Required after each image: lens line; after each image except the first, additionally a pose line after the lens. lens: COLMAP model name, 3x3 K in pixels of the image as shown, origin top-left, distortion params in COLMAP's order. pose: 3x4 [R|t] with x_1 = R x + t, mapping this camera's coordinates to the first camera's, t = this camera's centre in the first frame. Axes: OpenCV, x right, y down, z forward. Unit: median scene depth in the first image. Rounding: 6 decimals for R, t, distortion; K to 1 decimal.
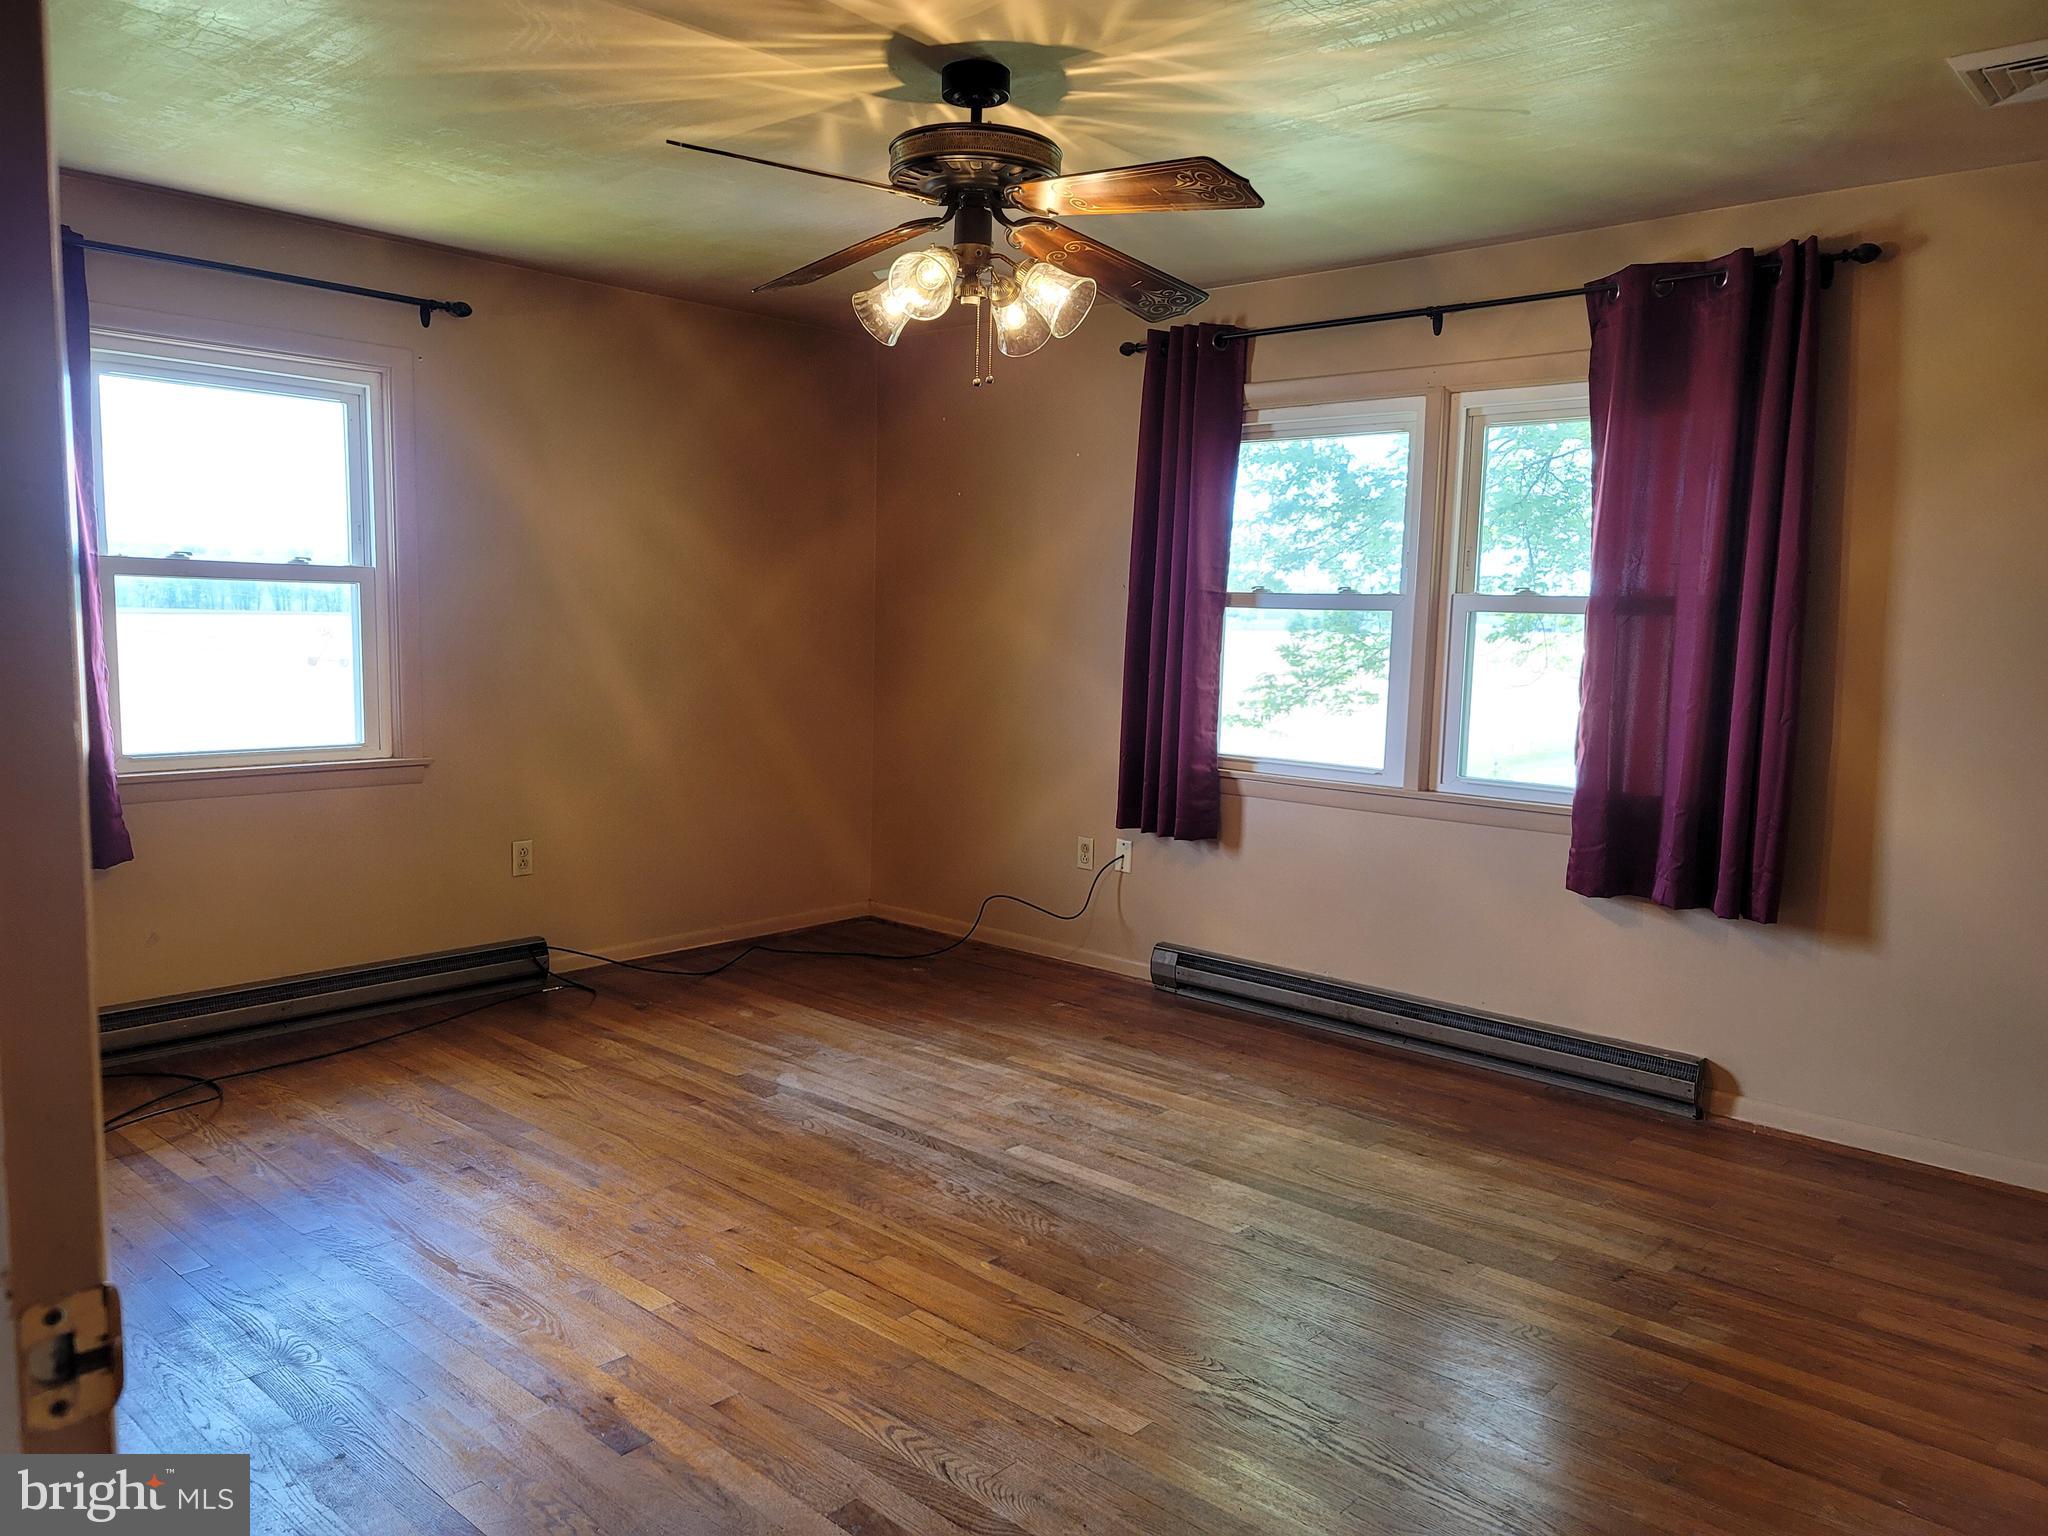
lens RADIAL K [[1519.1, 0, 1051.2], [0, 1519.1, 768.6], [0, 0, 1]] dist [0.012664, 0.001339]
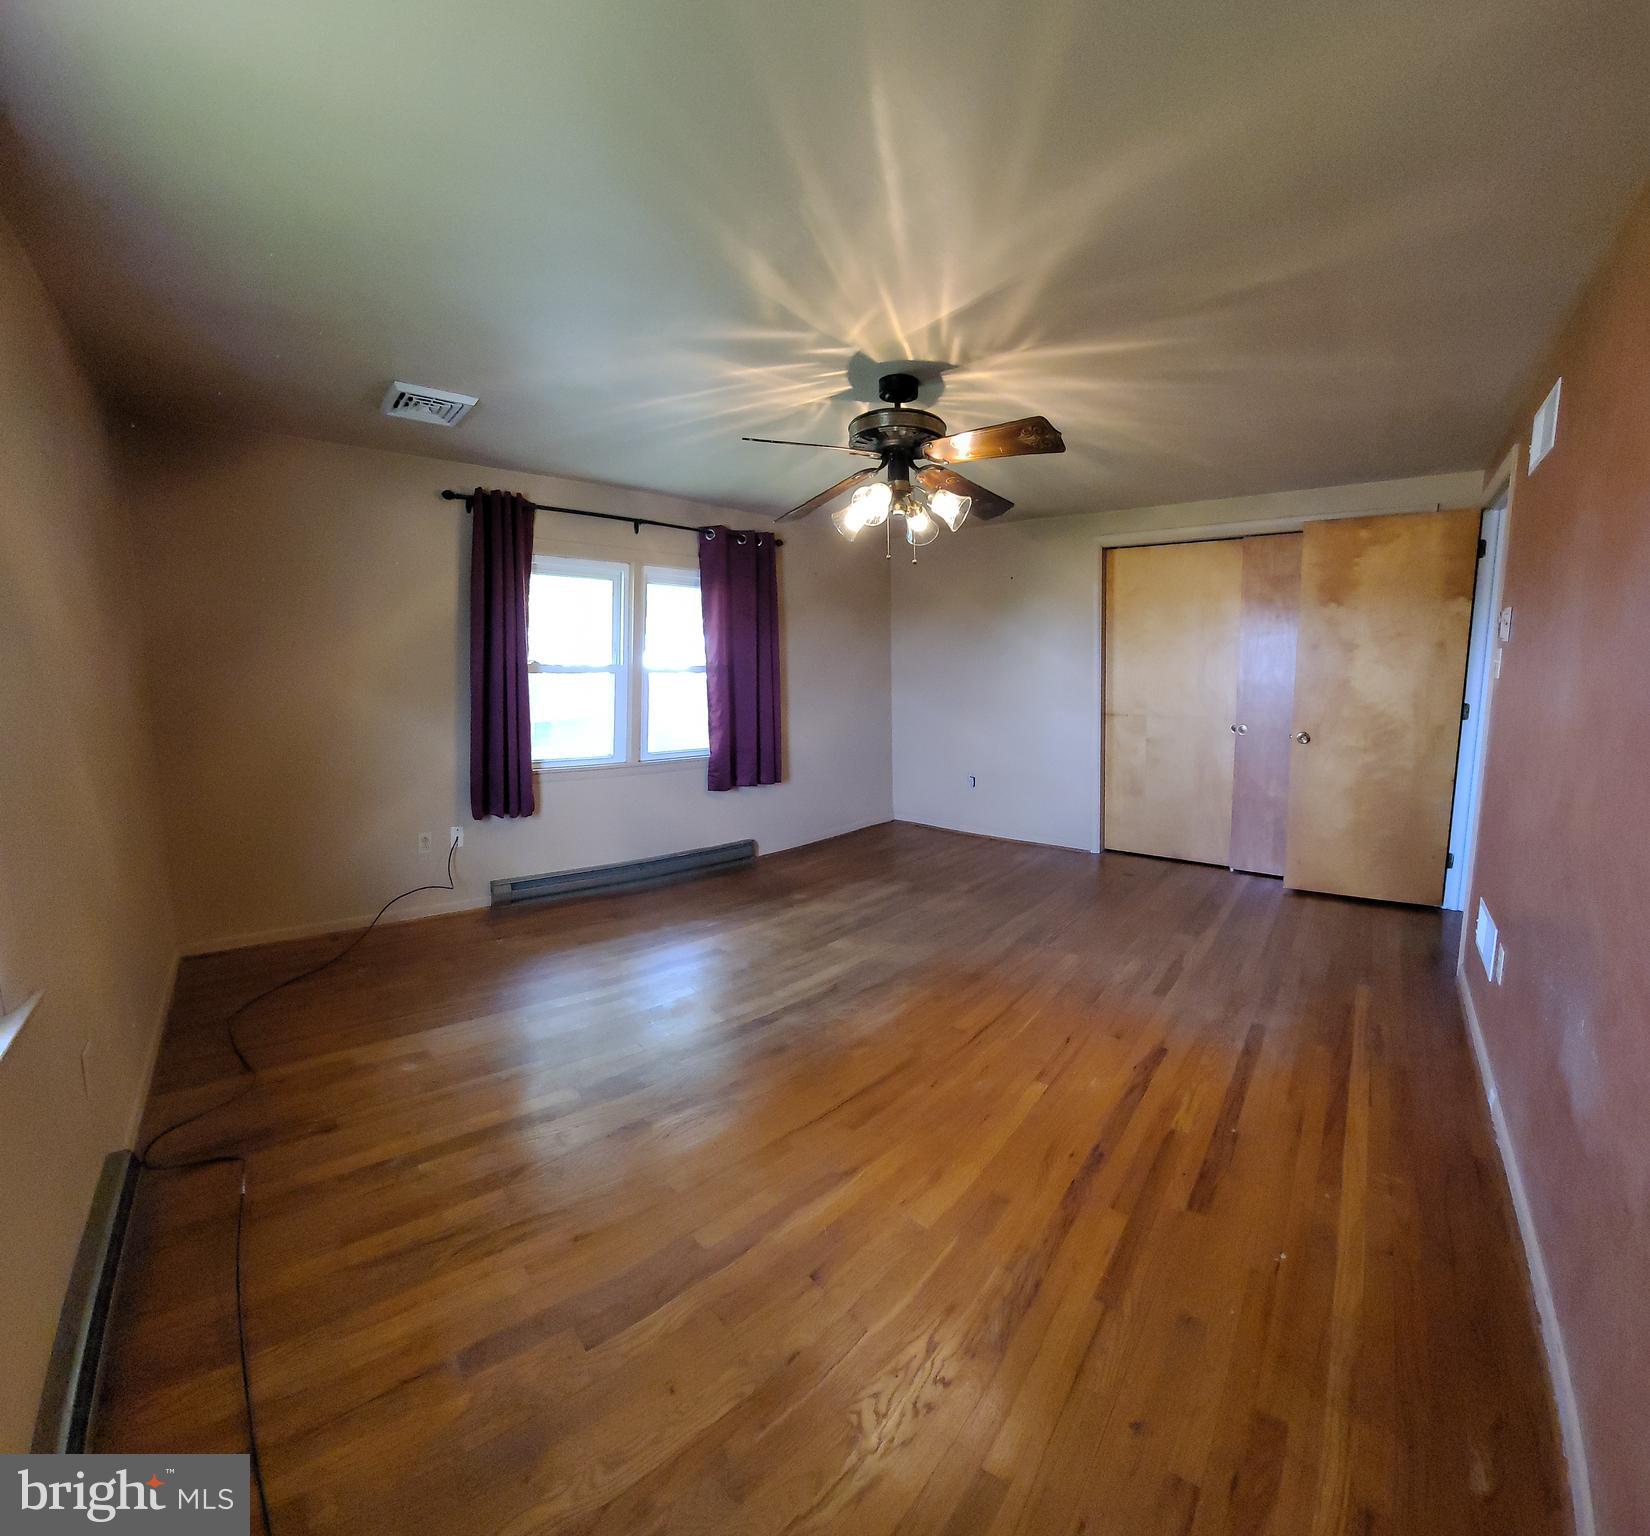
lens RADIAL K [[558.8, 0, 825.0], [0, 558.8, 768.0], [0, 0, 1]] dist [0.000669, -0.000007]
pose [[0.301098, -0.185595, 0.935358, -0.416199], [0.103461, 0.981445, 0.161435, -0.075881], [-0.947964, 0.048165, 0.314713, 0.548240]]
